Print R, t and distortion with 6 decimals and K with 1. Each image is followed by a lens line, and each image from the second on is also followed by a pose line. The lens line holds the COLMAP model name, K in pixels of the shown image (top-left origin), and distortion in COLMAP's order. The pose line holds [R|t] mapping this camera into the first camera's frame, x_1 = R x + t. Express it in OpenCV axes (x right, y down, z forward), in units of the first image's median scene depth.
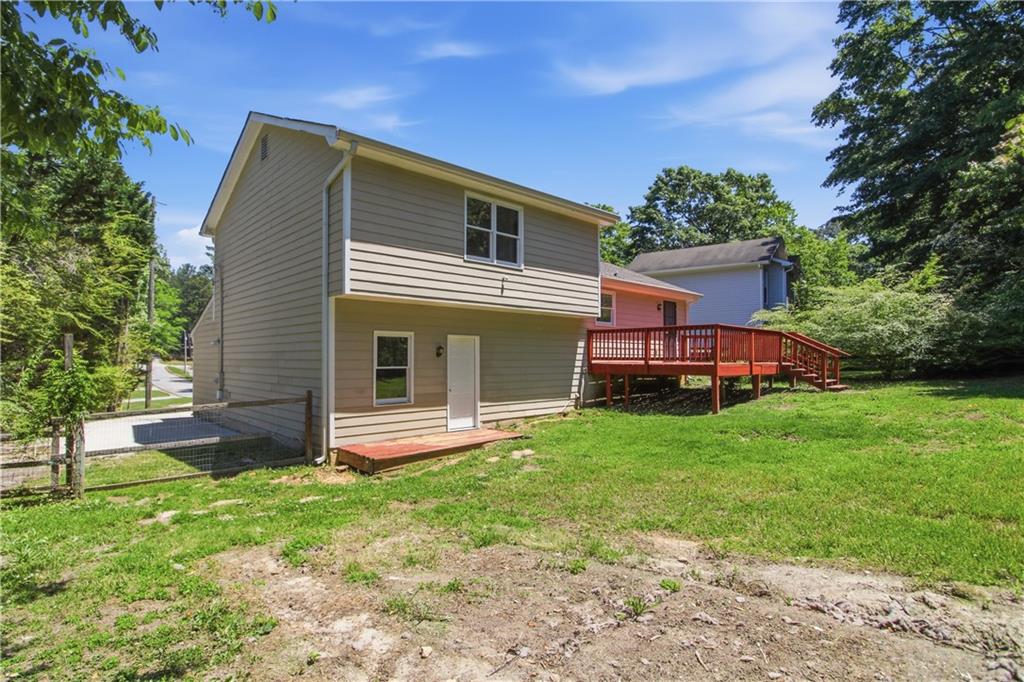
lens RADIAL K [[499.3, 0, 499.8], [0, 499.3, 344.8], [0, 0, 1]] dist [-0.006933, -0.000574]
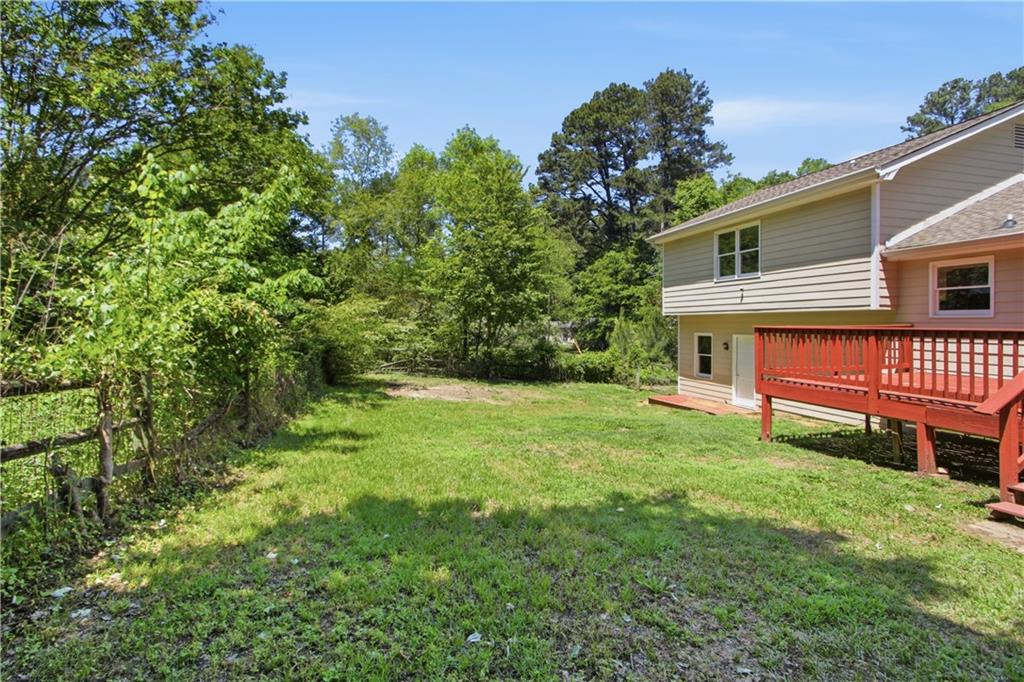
lens RADIAL K [[492.2, 0, 500.2], [0, 492.2, 325.7], [0, 0, 1]] dist [-0.000774, -0.000179]
pose [[-0.462861, 0.007551, -0.886399, 1.296821], [0.028365, 0.999578, -0.006297, -0.049885], [0.885977, -0.028058, -0.462880, 0.992497]]
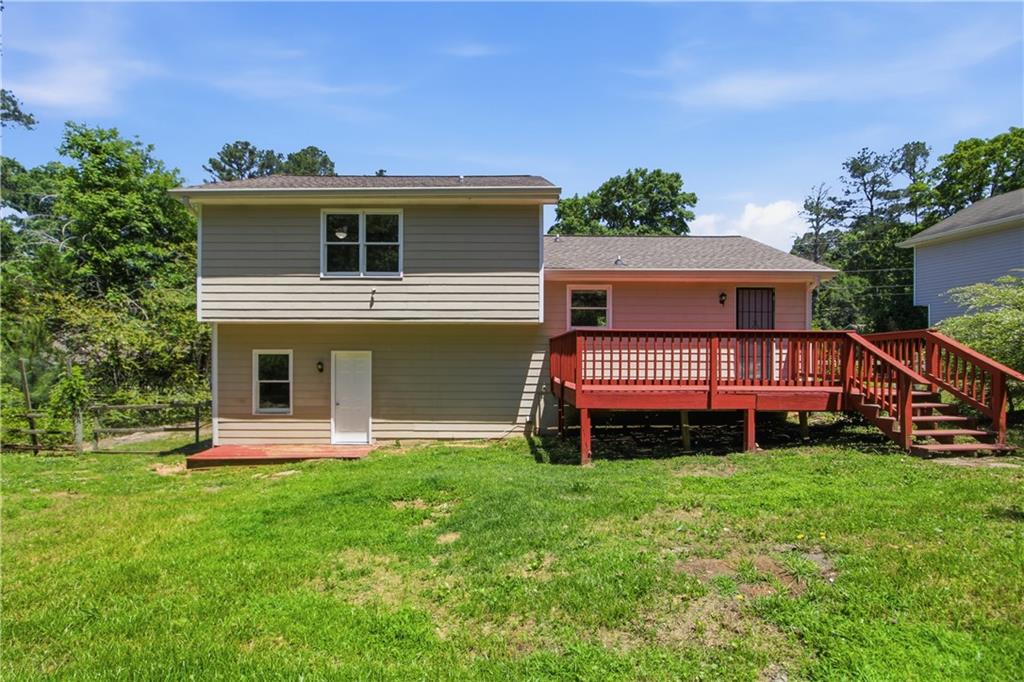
lens RADIAL K [[506.4, 0, 512.5], [0, 506.4, 361.4], [0, 0, 1]] dist [-0.000523, -0.000176]
pose [[0.738397, 0.005692, -0.674342, 0.824660], [0.015144, 0.999572, 0.025021, -0.017678], [0.674196, -0.028688, 0.737995, 0.446175]]
